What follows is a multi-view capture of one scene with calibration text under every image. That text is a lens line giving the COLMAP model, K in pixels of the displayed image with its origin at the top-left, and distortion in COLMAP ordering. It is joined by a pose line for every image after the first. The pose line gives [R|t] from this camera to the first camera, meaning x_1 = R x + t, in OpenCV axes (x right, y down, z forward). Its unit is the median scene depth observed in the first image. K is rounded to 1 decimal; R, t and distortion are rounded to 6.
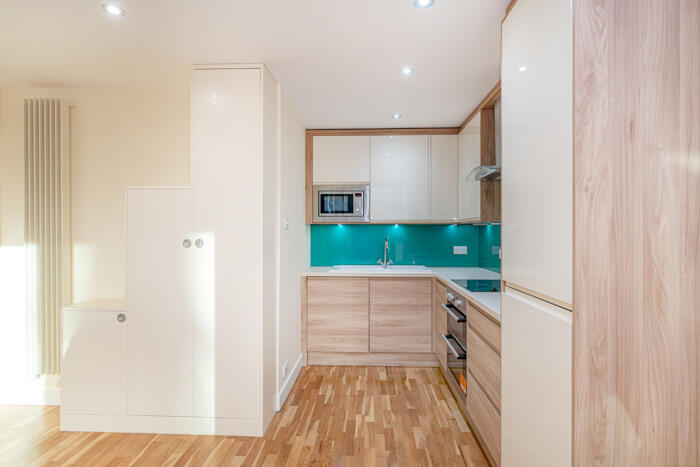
lens RADIAL K [[368.6, 0, 344.4], [0, 368.6, 232.0], [0, 0, 1]] dist [-0.020894, -0.000950]
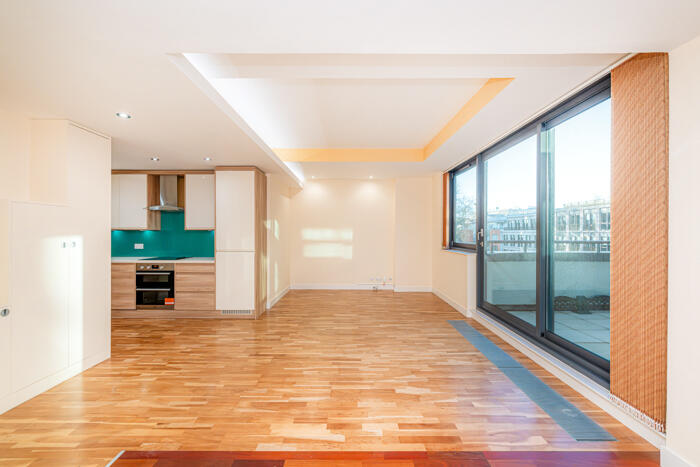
lens RADIAL K [[282.0, 0, 350.9], [0, 282.0, 231.5], [0, 0, 1]] dist [-0.000319, 0.000042]
pose [[-0.055331, 0.003739, 0.998461, -1.055365], [0.001040, 0.999993, -0.003687, -0.009686], [-0.998468, 0.000834, -0.055334, -0.026206]]
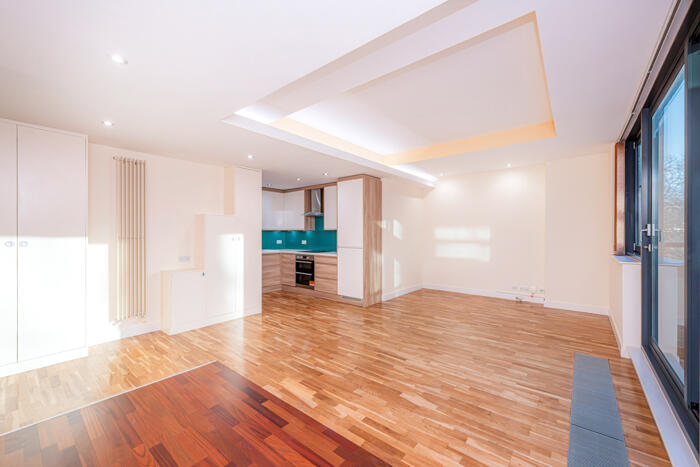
lens RADIAL K [[282.0, 0, 353.4], [0, 282.0, 233.7], [0, 0, 1]] dist [-0.000319, 0.000042]
pose [[0.586593, -0.001708, 0.809880, -0.974564], [0.003033, 0.999995, -0.000088, -0.000574], [-0.809876, 0.002508, 0.586595, -0.472892]]
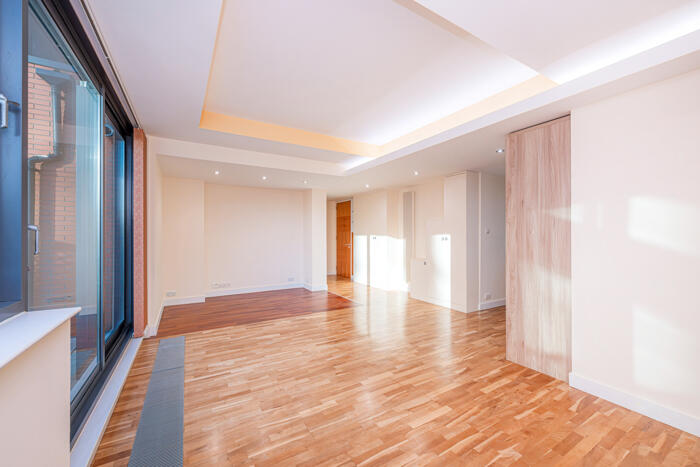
lens RADIAL K [[282.0, 0, 347.7], [0, 282.0, 232.7], [0, 0, 1]] dist [-0.000319, 0.000042]
pose [[0.545126, -0.003818, -0.838346, 0.675784], [0.000250, 0.999990, -0.004392, -0.004249], [0.838354, 0.002185, 0.545121, -0.542256]]
